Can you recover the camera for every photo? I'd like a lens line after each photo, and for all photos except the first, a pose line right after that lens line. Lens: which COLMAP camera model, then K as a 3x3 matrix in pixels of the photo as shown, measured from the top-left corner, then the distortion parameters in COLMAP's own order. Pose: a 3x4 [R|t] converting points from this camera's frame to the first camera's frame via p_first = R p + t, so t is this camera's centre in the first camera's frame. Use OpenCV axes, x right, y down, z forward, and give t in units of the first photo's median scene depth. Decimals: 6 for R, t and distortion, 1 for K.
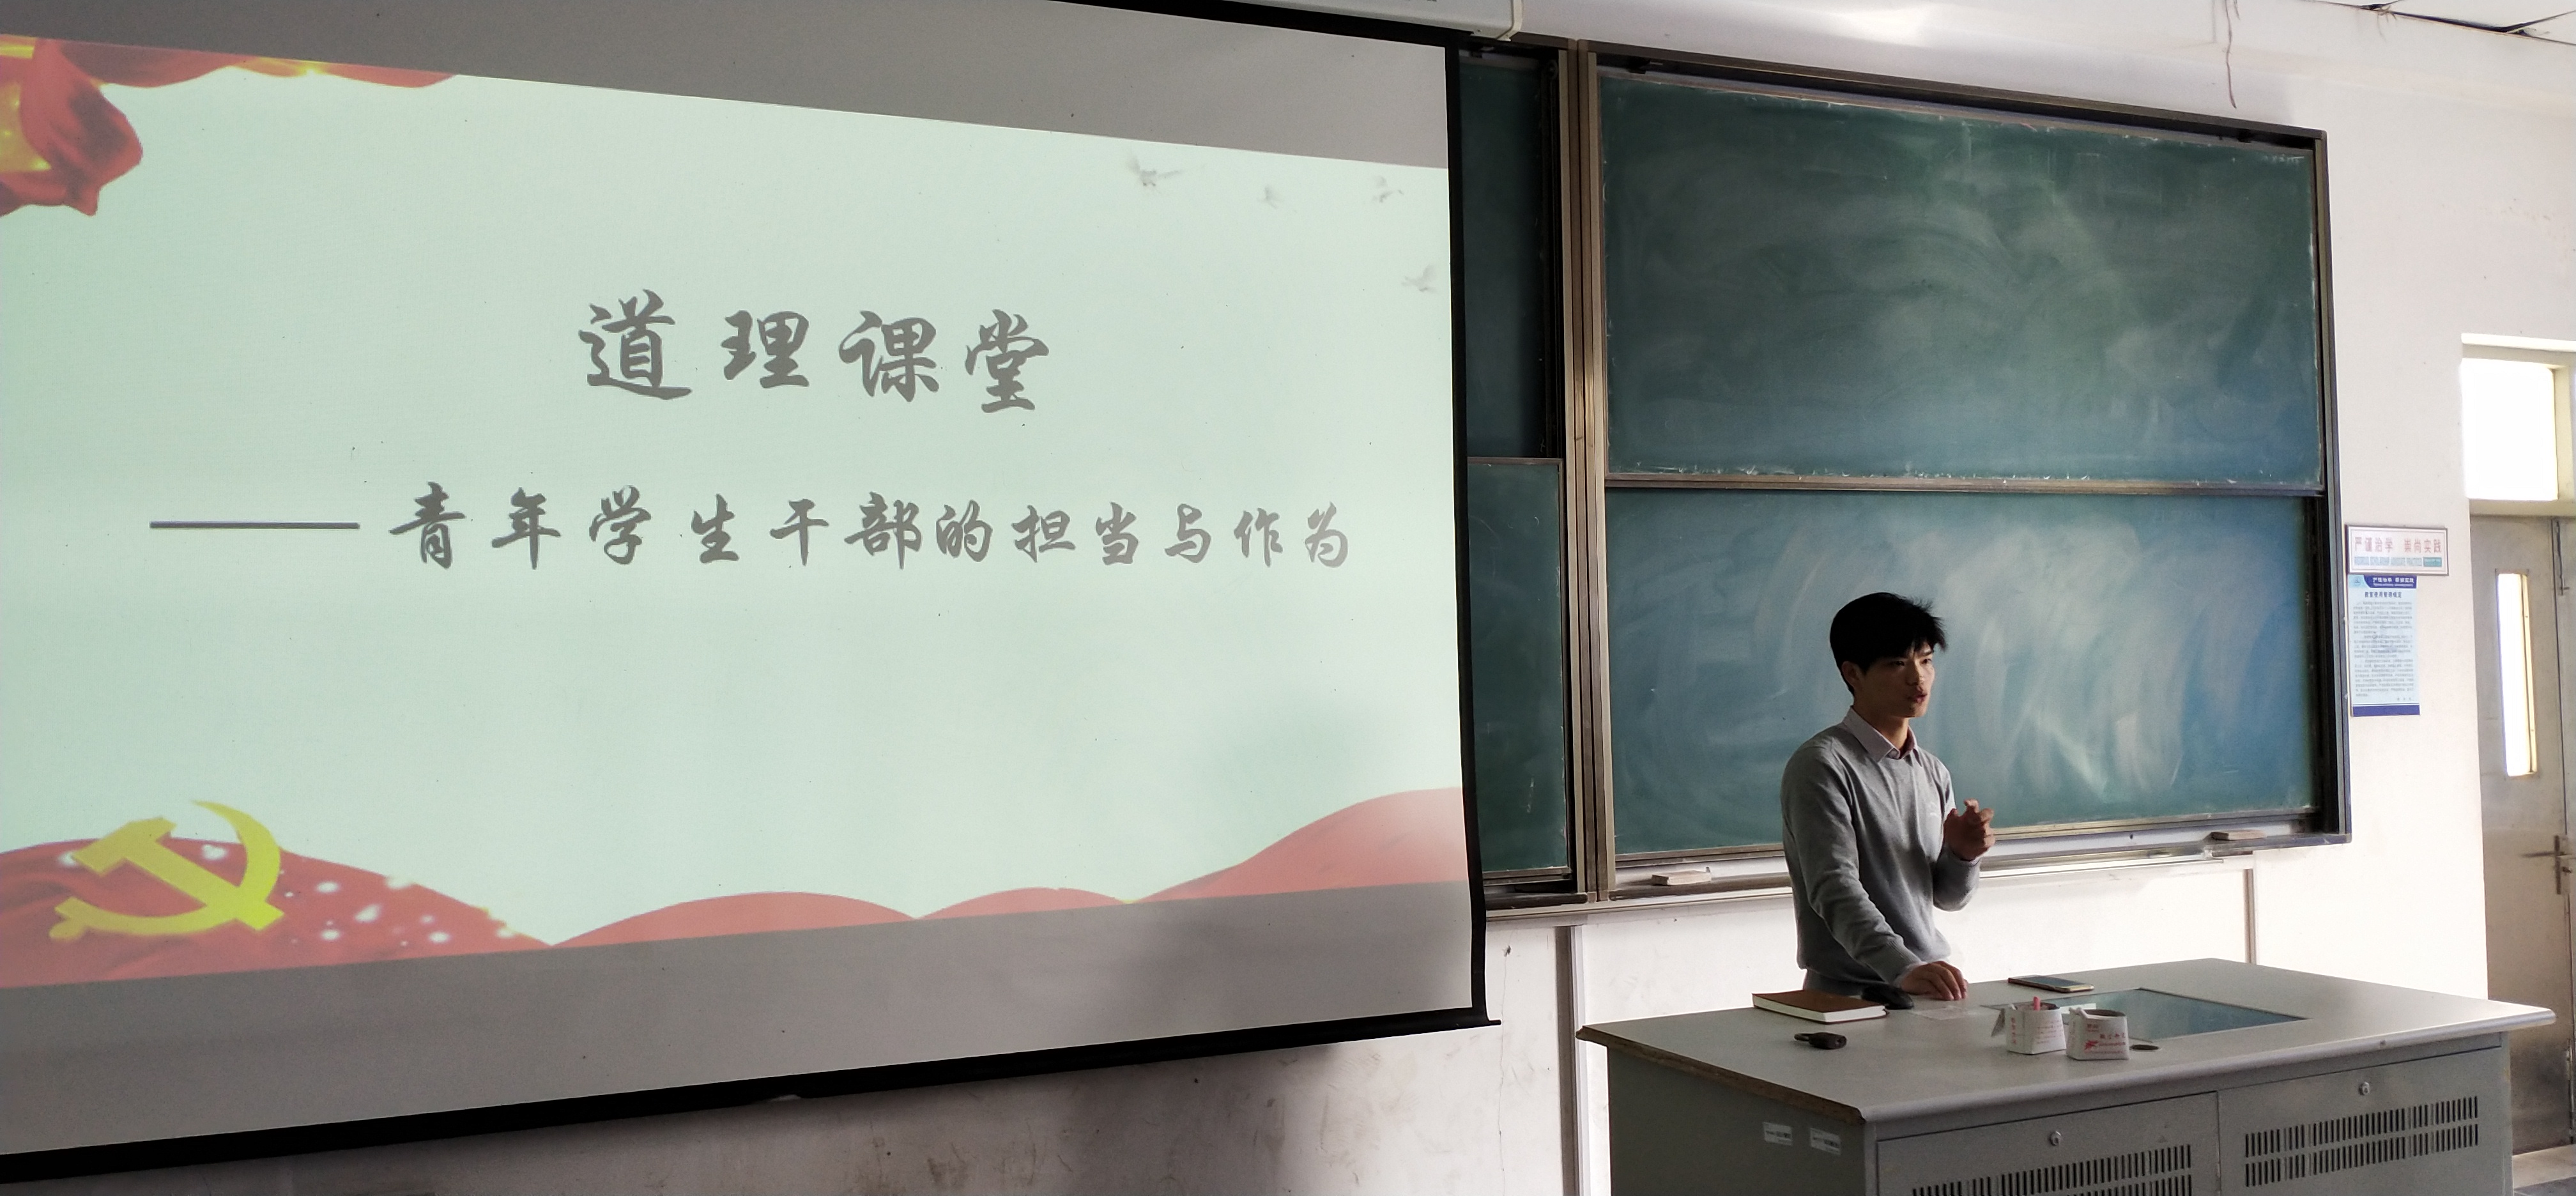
lens RADIAL K [[2085.7, 0, 1288.0], [0, 2085.7, 598.0], [0, 0, 1]] dist [0.115439, -0.209081]
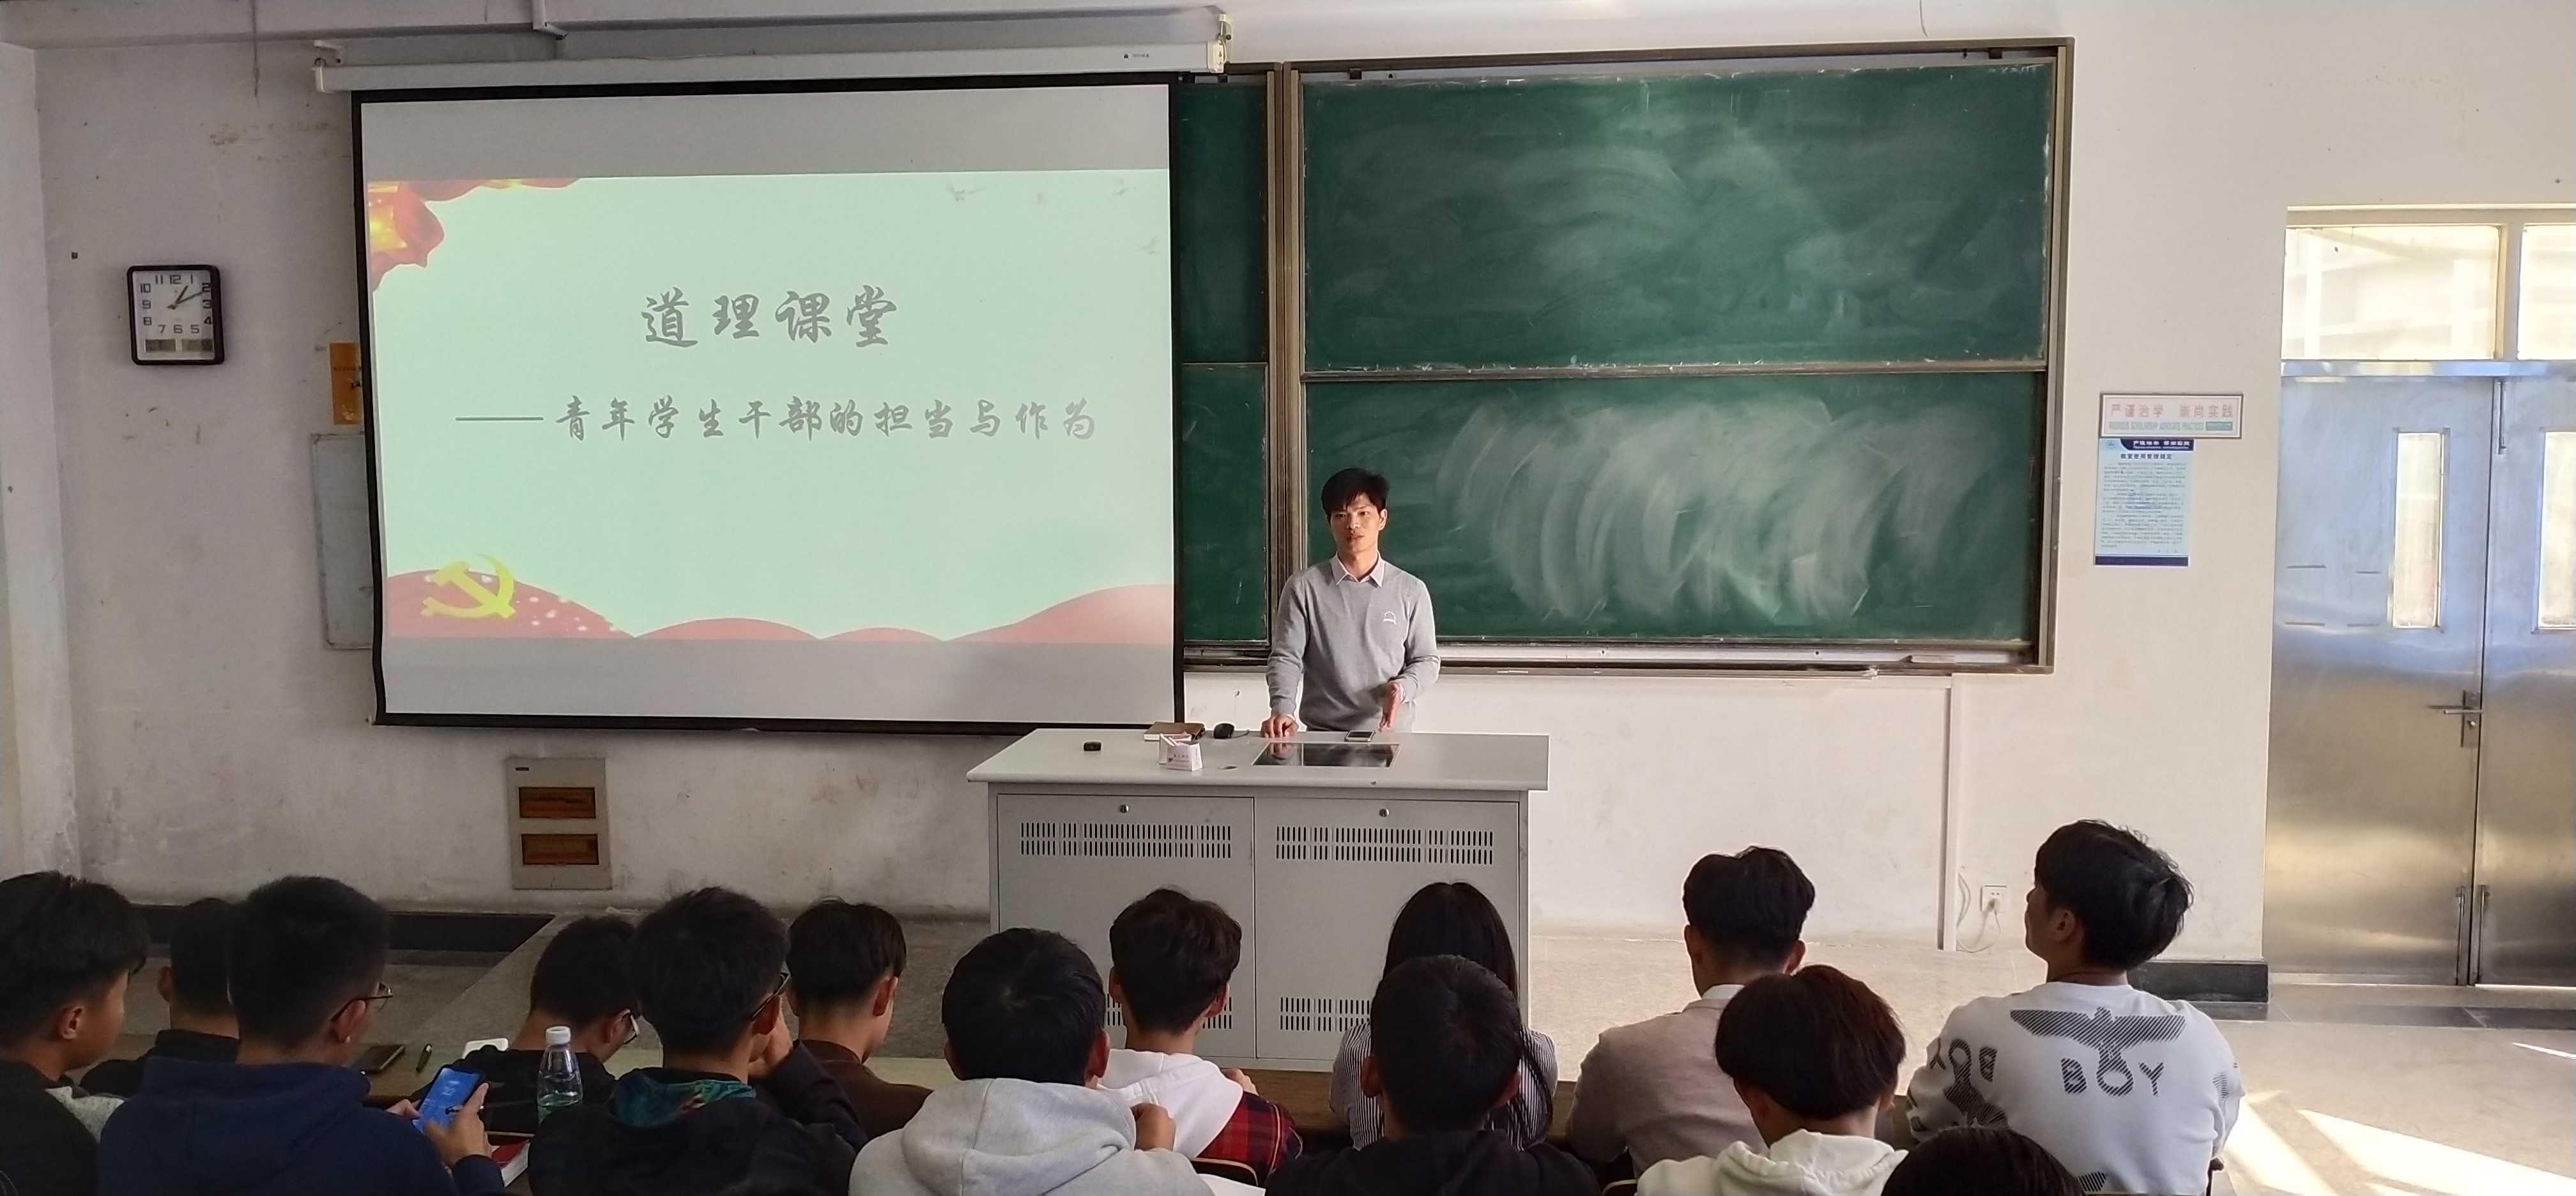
lens RADIAL K [[2085.7, 0, 1288.0], [0, 2085.7, 598.0], [0, 0, 1]] dist [0.115439, -0.209081]
pose [[0.838756, 0.062405, -0.540919, 1.069052], [0.003445, 0.992783, 0.119877, -0.089087], [0.544496, -0.102411, 0.832488, -0.241495]]
